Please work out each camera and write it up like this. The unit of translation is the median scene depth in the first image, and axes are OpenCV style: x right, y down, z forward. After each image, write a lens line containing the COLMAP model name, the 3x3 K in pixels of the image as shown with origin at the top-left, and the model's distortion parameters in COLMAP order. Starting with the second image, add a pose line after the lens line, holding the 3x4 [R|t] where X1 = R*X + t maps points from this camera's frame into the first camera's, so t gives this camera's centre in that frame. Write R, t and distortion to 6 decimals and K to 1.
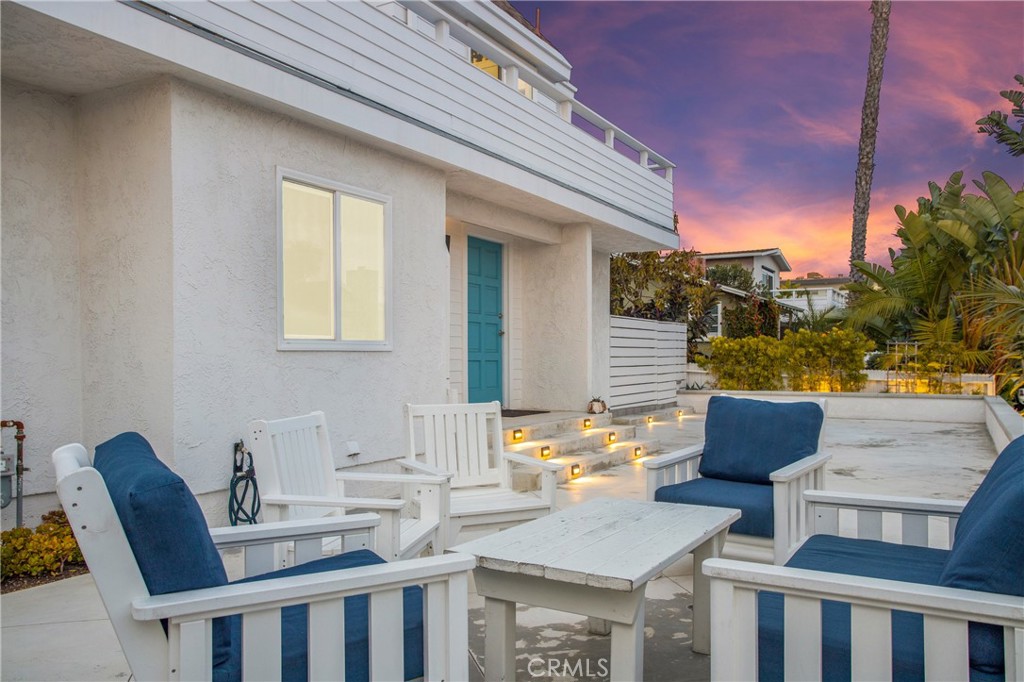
lens RADIAL K [[803.3, 0, 514.0], [0, 803.3, 346.5], [0, 0, 1]] dist [-0.038120, -0.002058]
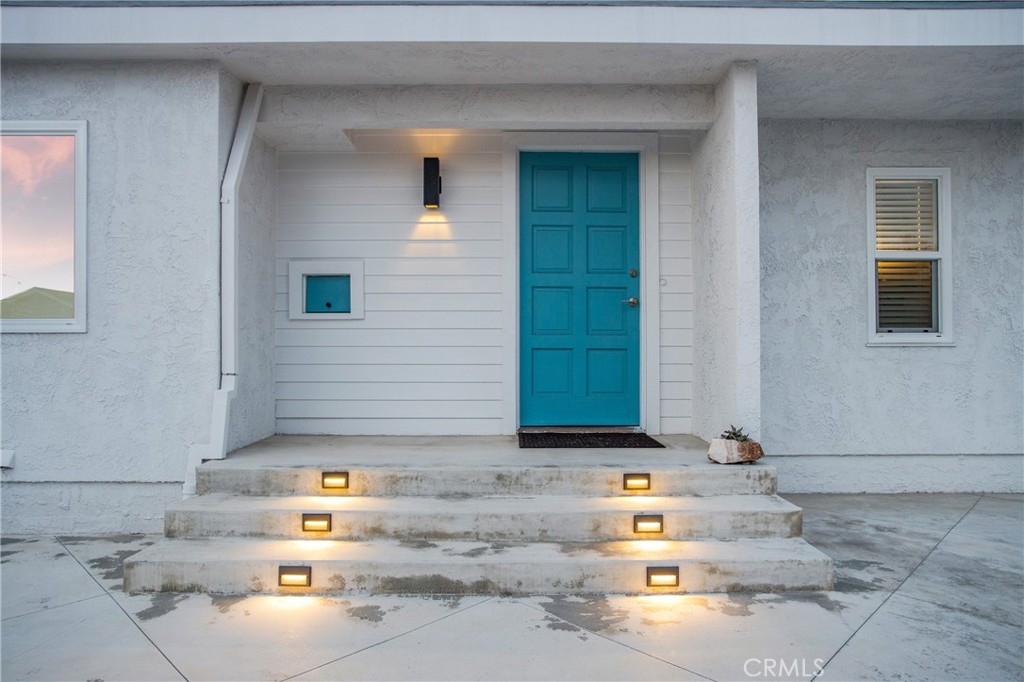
lens RADIAL K [[659.6, 0, 512.2], [0, 659.6, 335.3], [0, 0, 1]] dist [0.023697, 0.000497]
pose [[0.468146, -0.012053, -0.883569, 0.274001], [0.008477, 0.999922, -0.009149, 0.007927], [0.883610, -0.003207, 0.468212, 0.517257]]
